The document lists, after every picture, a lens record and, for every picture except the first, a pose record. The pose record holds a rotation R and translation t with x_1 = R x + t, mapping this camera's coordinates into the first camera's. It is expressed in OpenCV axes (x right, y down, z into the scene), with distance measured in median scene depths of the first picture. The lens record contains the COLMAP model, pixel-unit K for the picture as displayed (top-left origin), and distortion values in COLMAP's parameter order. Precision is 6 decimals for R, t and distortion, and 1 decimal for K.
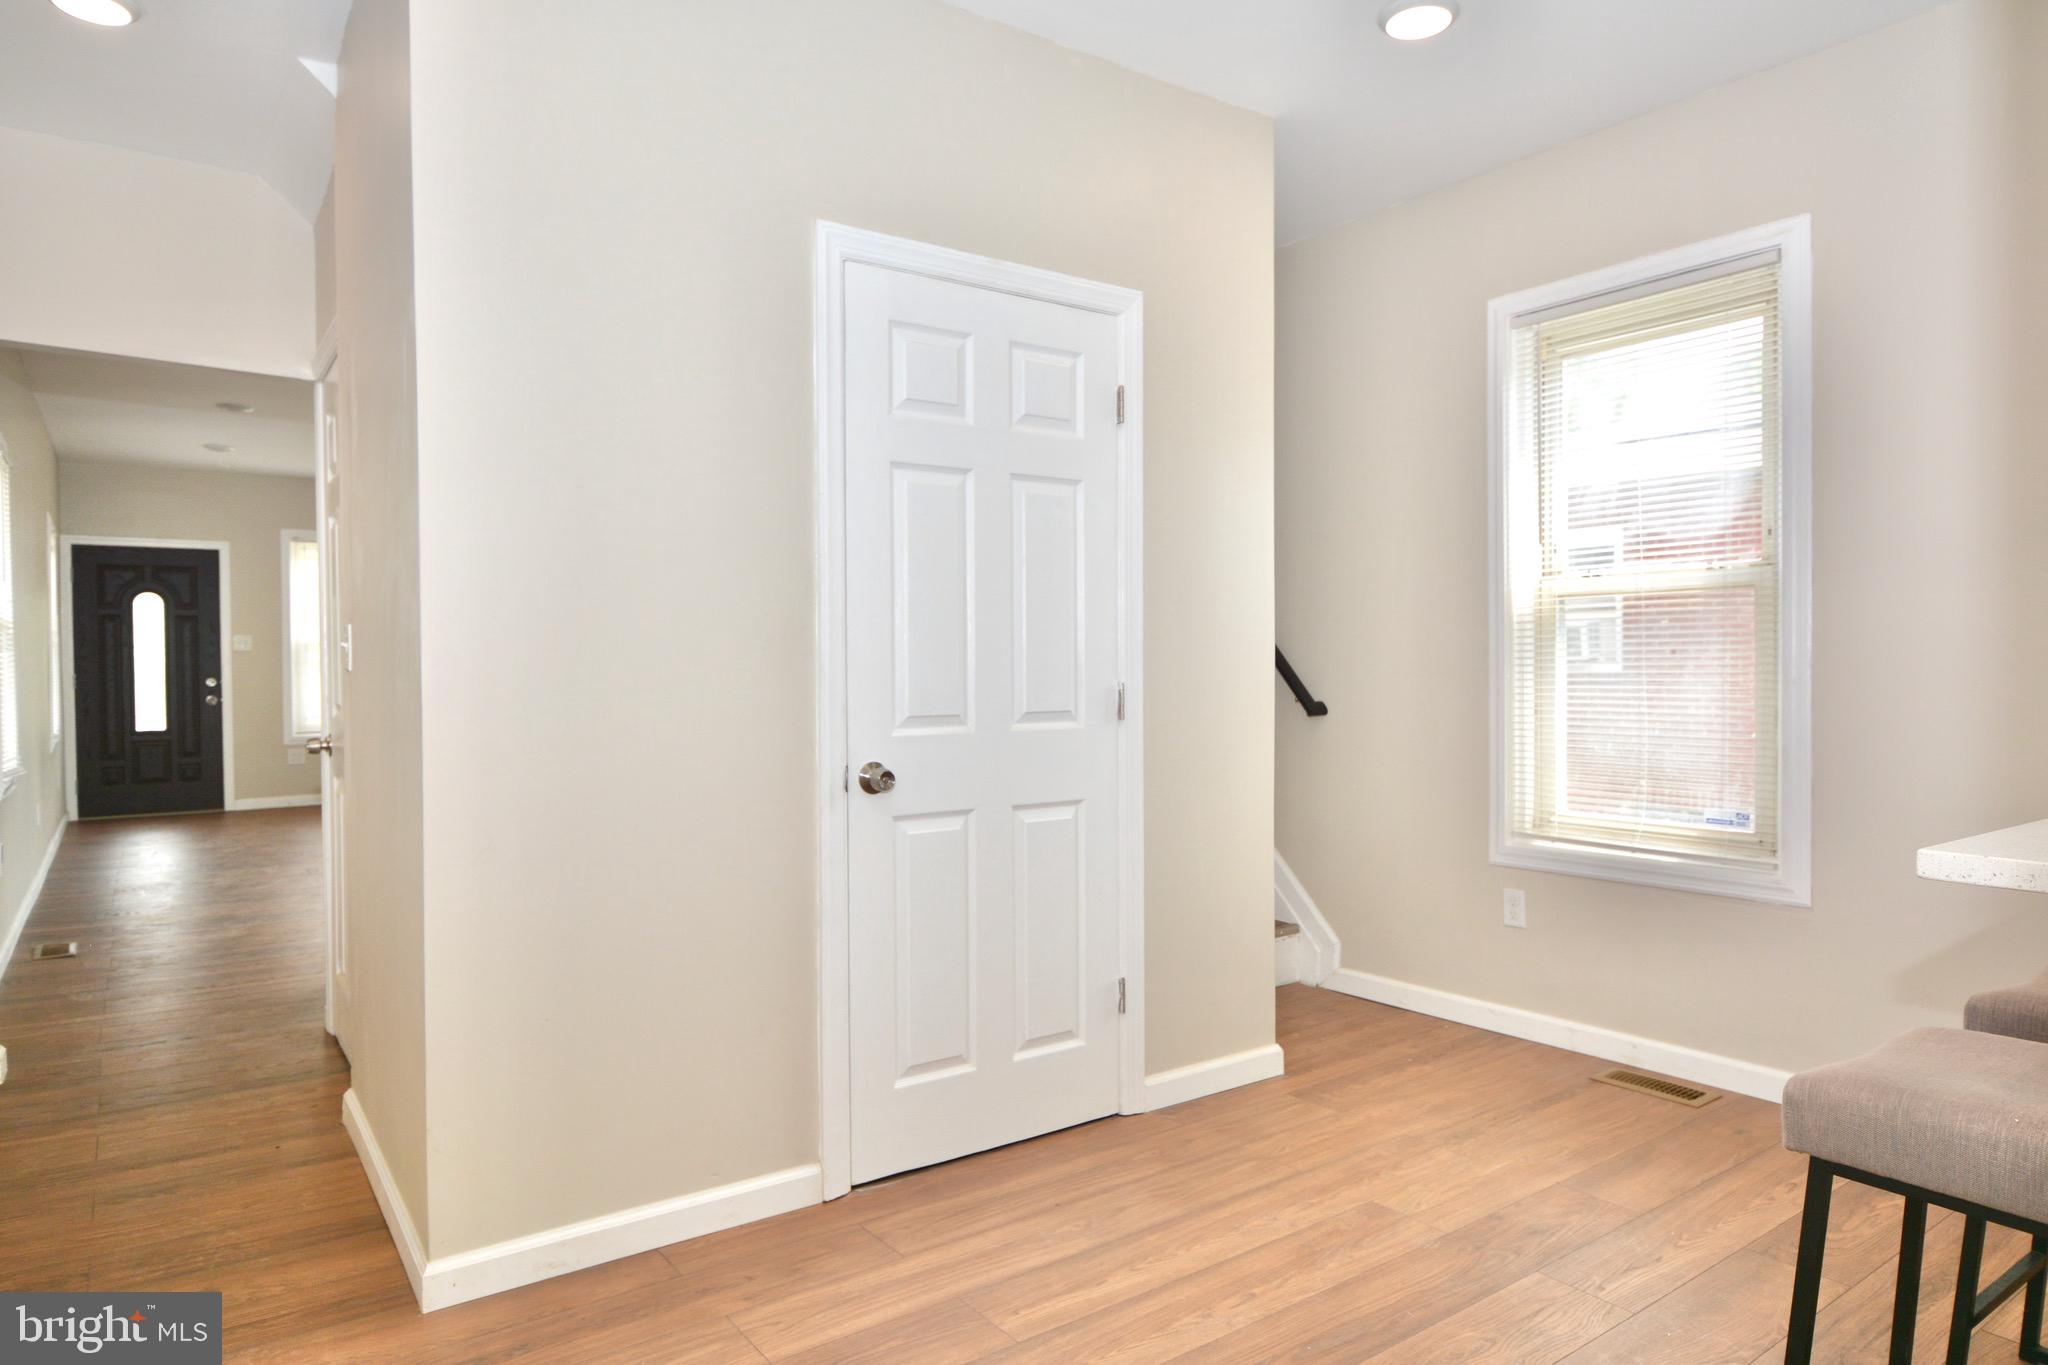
lens RADIAL K [[1236.0, 0, 1024.0], [0, 1236.0, 682.5], [0, 0, 1]] dist [-0.005055, -0.001388]
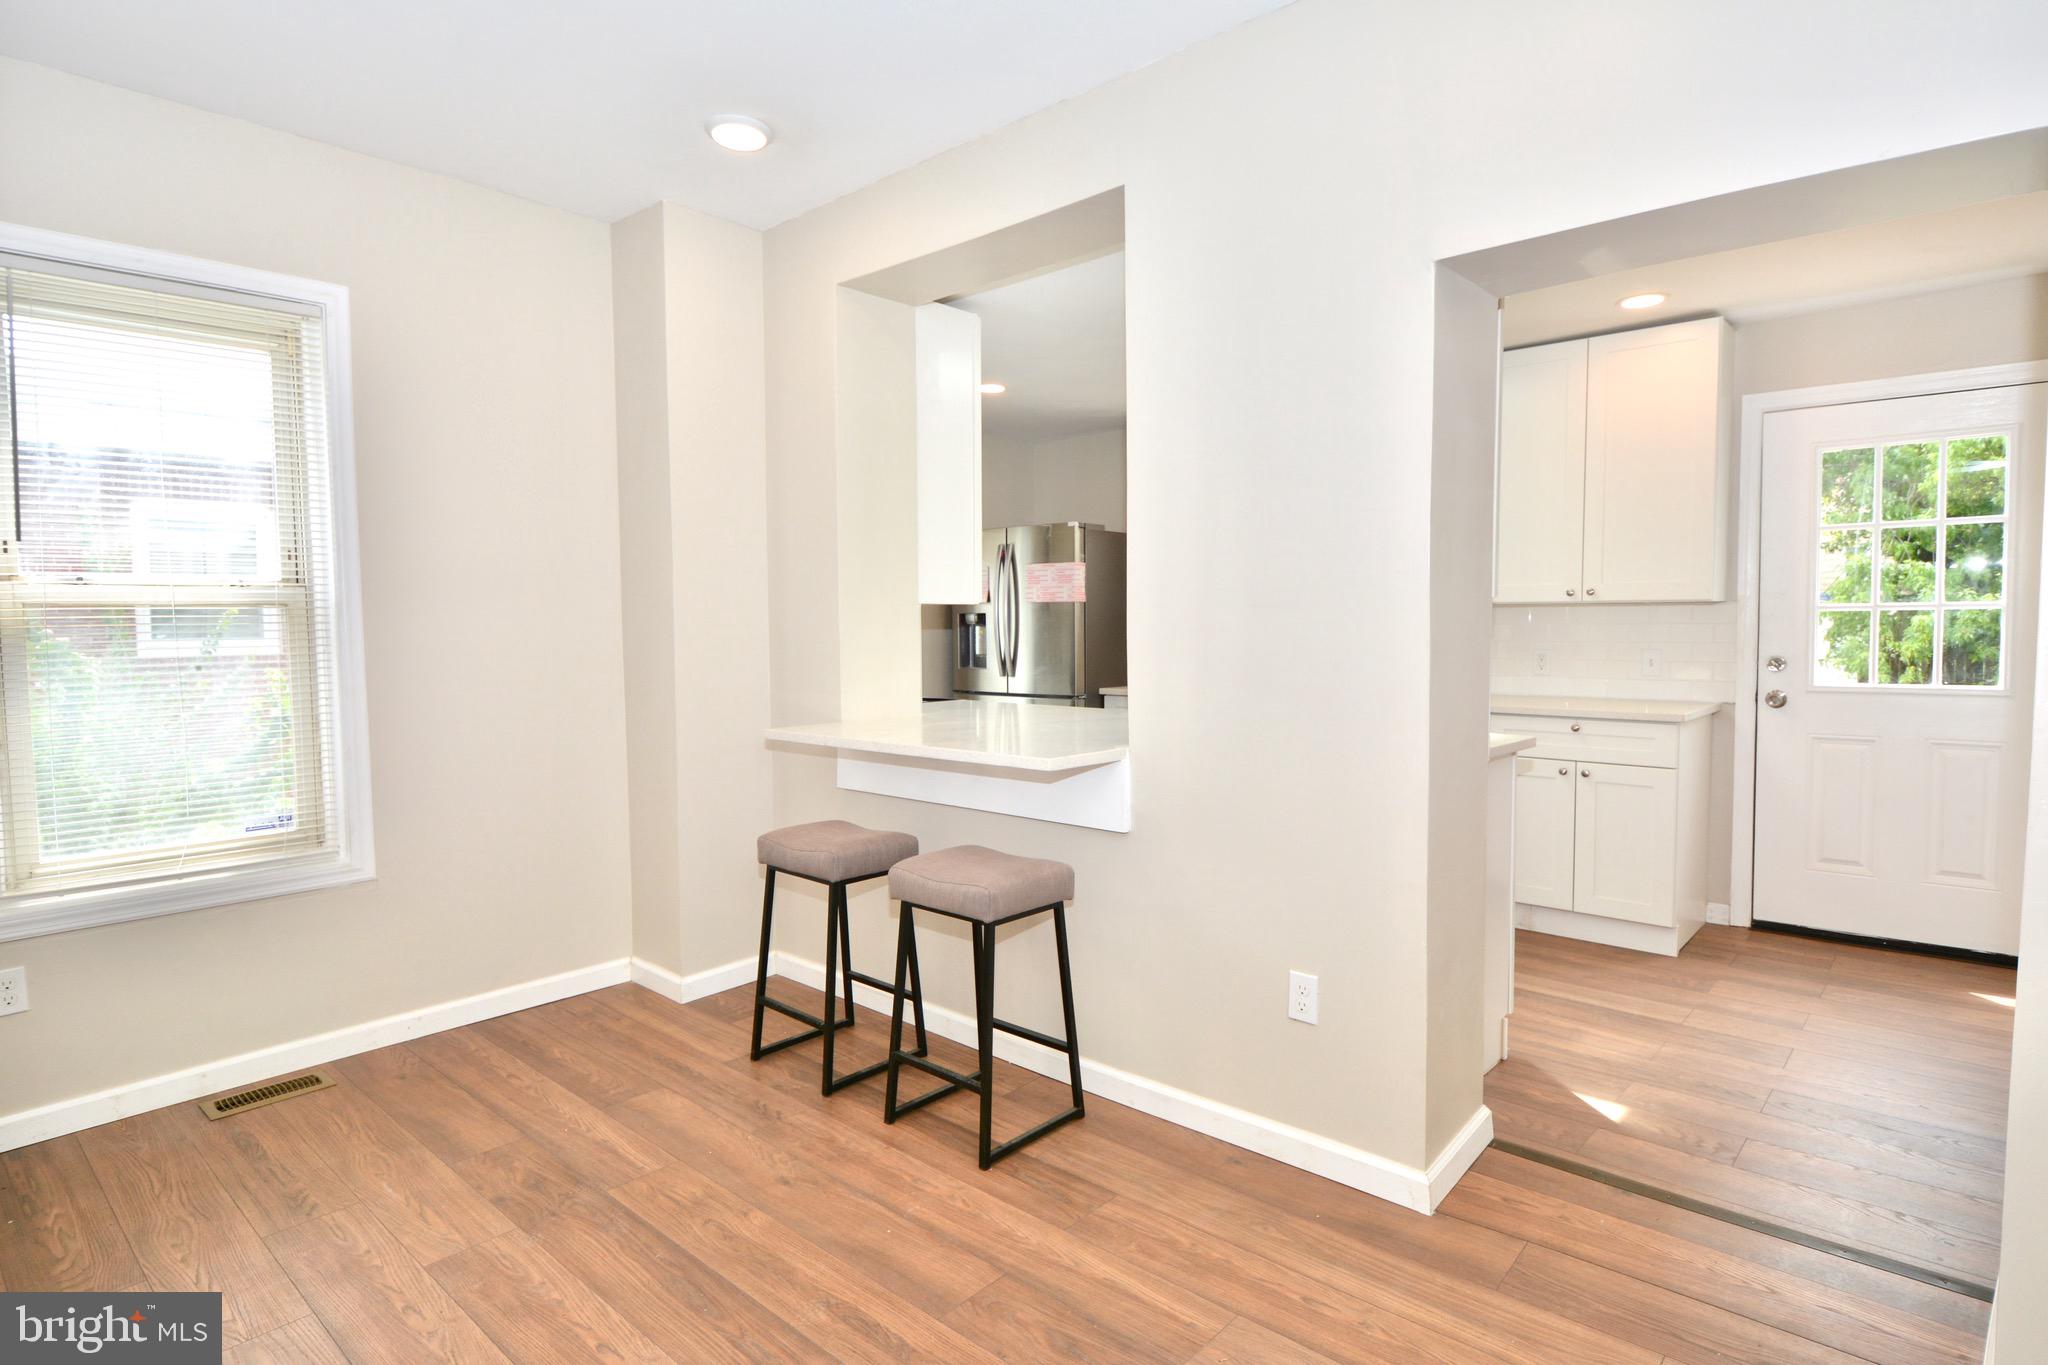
lens RADIAL K [[1068.6, 0, 1024.0], [0, 1068.6, 682.5], [0, 0, 1]] dist [0.000385, -0.009904]
pose [[-0.204990, -0.050366, 0.977467, -0.460824], [0.026618, 0.998019, 0.057008, -0.046122], [-0.978402, 0.037704, -0.203243, 0.554415]]
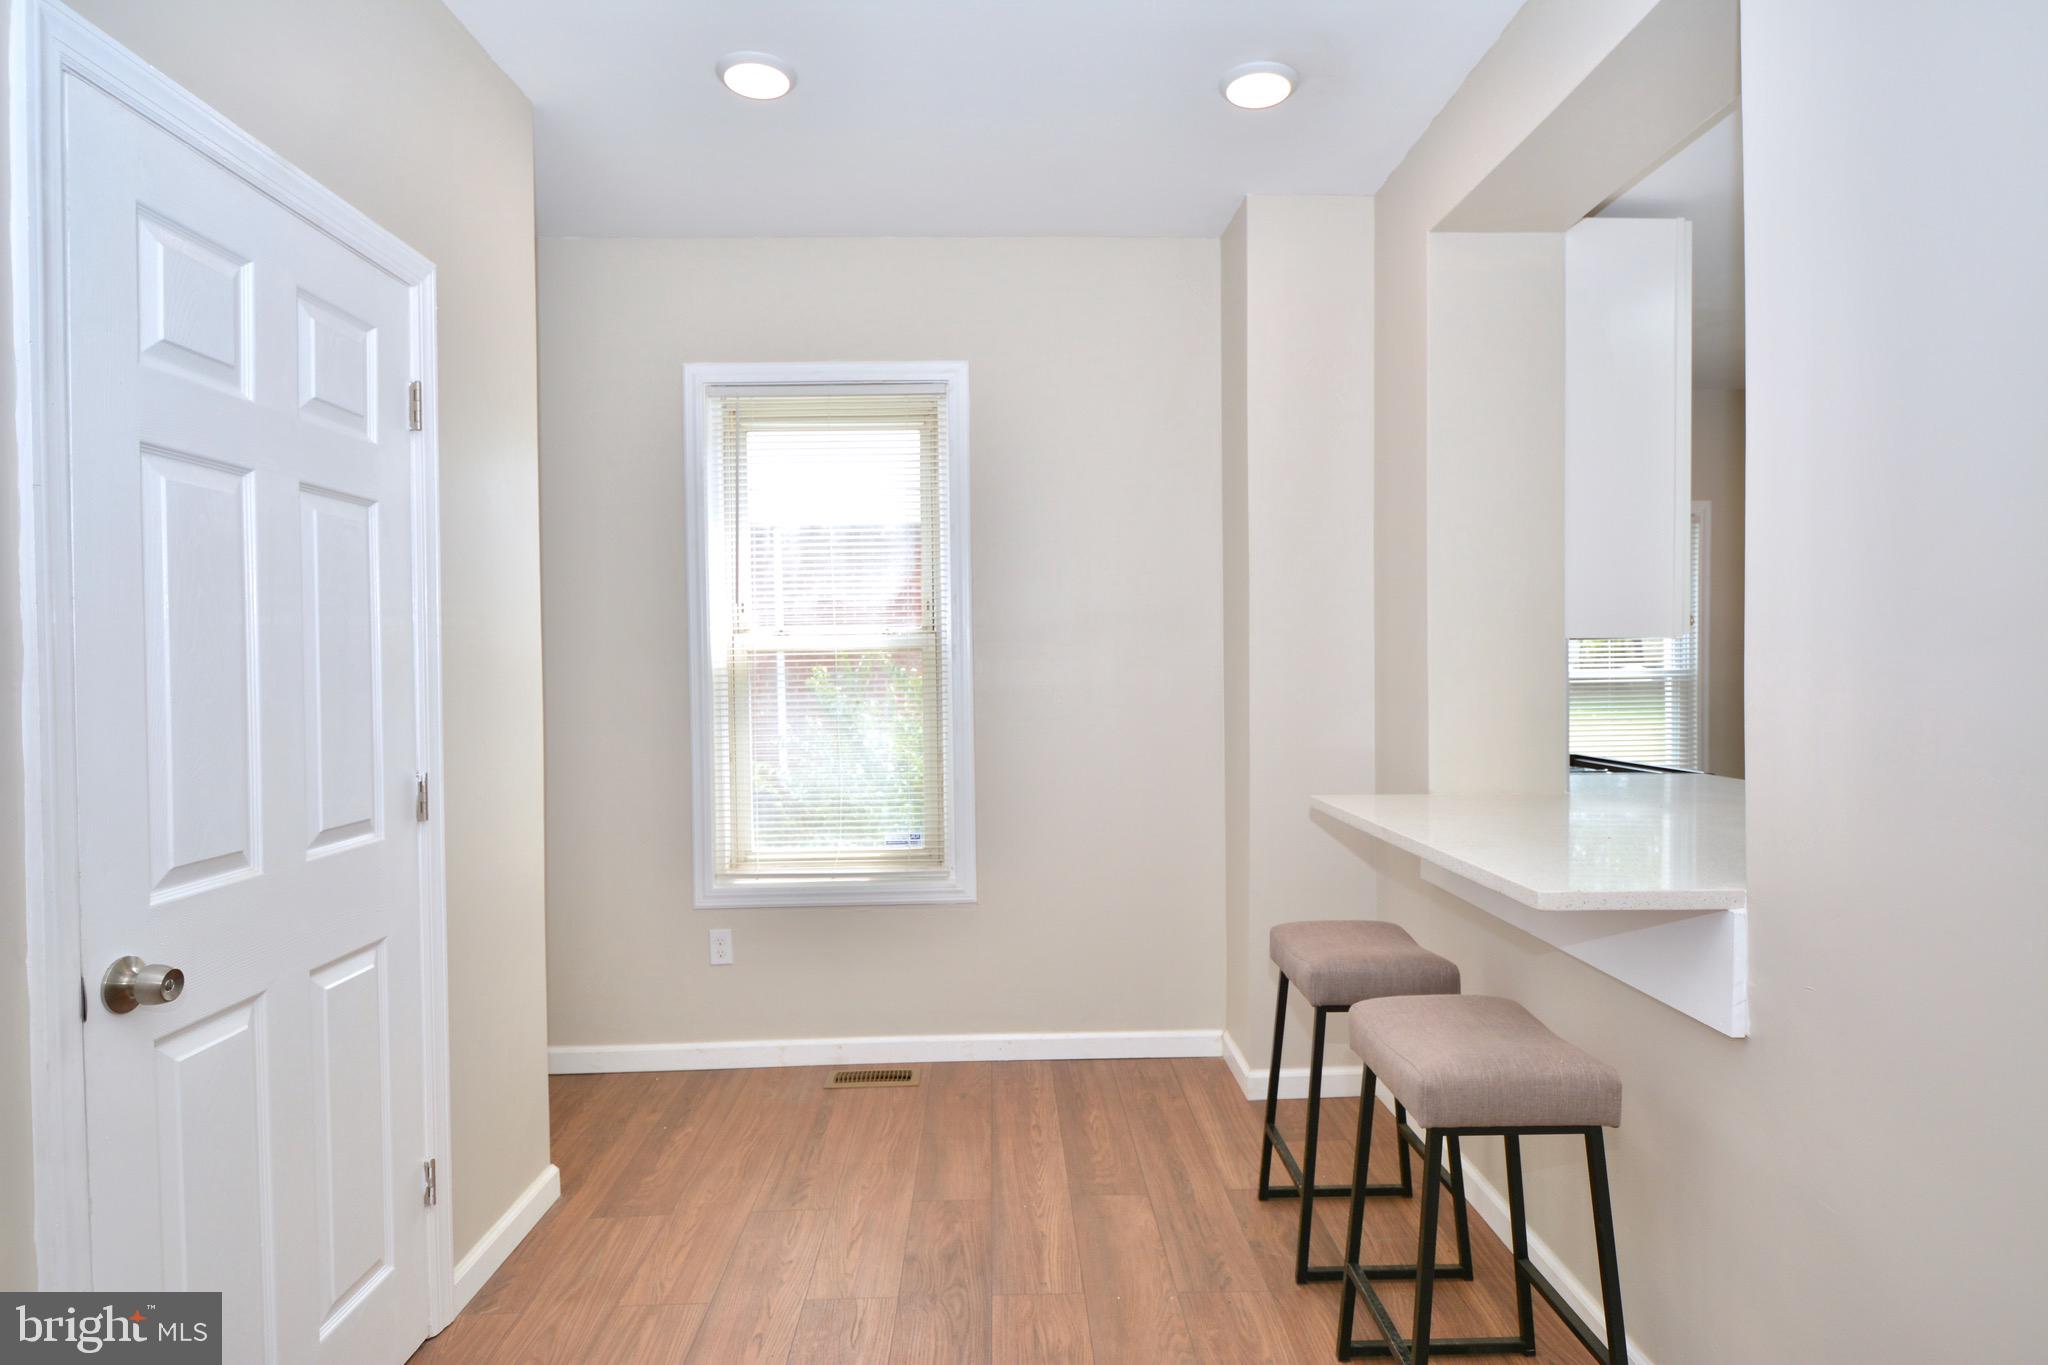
lens RADIAL K [[1078.3, 0, 1024.5], [0, 1078.3, 684.3], [0, 0, 1]] dist [-0.000591, -0.001467]
pose [[0.568483, -0.016158, 0.822537, -0.239205], [0.021739, 0.999753, 0.004614, -0.045908], [-0.822408, 0.015258, 0.568693, 0.297824]]
